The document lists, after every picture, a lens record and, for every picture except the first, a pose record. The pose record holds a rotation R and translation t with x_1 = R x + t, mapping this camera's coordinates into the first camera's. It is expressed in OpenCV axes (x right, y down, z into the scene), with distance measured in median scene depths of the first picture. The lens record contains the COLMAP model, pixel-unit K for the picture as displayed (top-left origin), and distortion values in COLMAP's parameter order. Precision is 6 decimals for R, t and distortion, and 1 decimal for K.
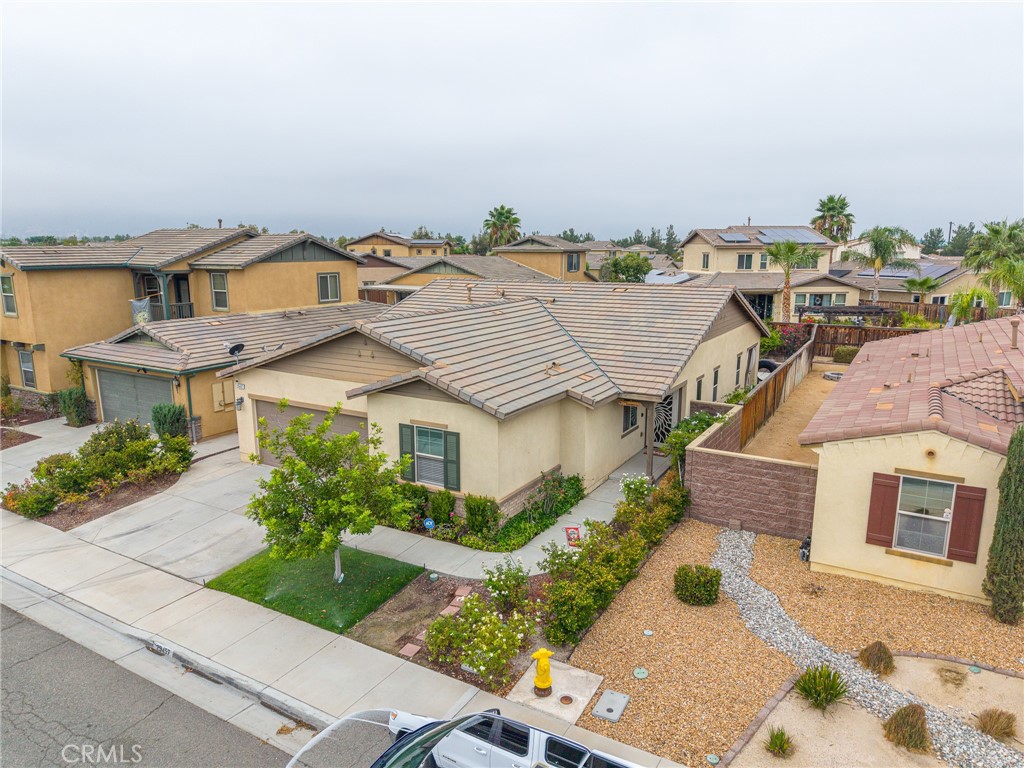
lens RADIAL K [[695.2, 0, 508.5], [0, 695.2, 388.6], [0, 0, 1]] dist [0.014777, -0.012108]
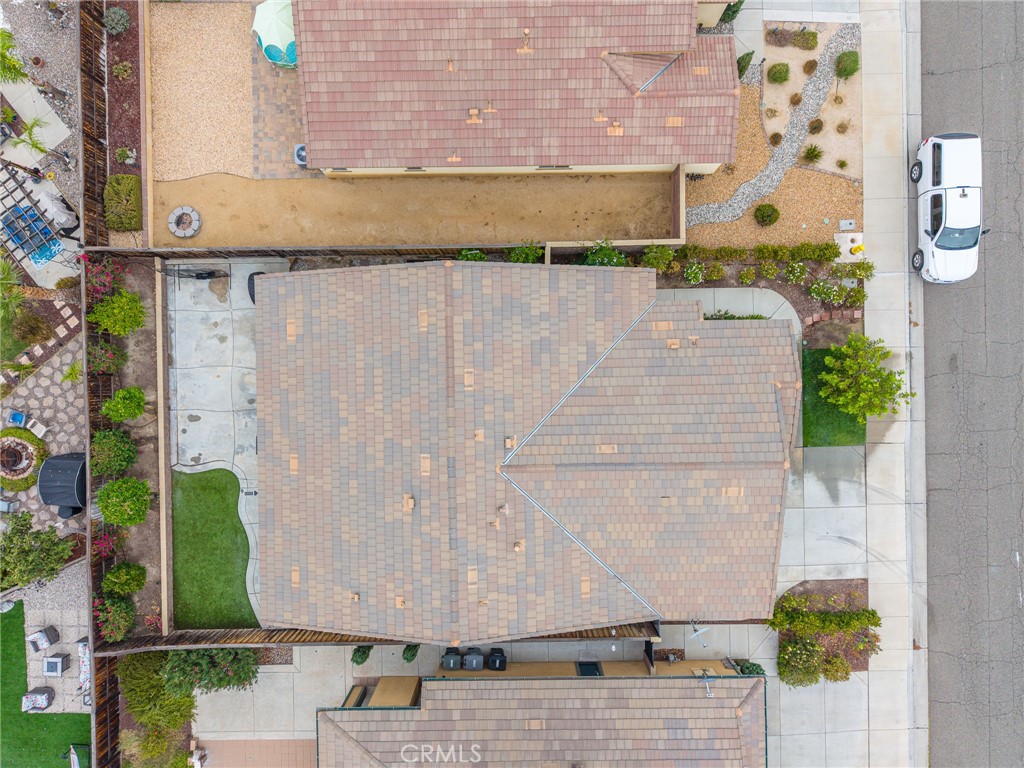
lens RADIAL K [[695.2, 0, 512.2], [0, 695.2, 383.3], [0, 0, 1]] dist [0.014777, -0.012108]
pose [[-0.526434, -0.850183, 0.007472, 0.162612], [0.188309, -0.108022, 0.976151, -1.386081], [-0.829100, 0.515286, 0.216964, 1.022201]]
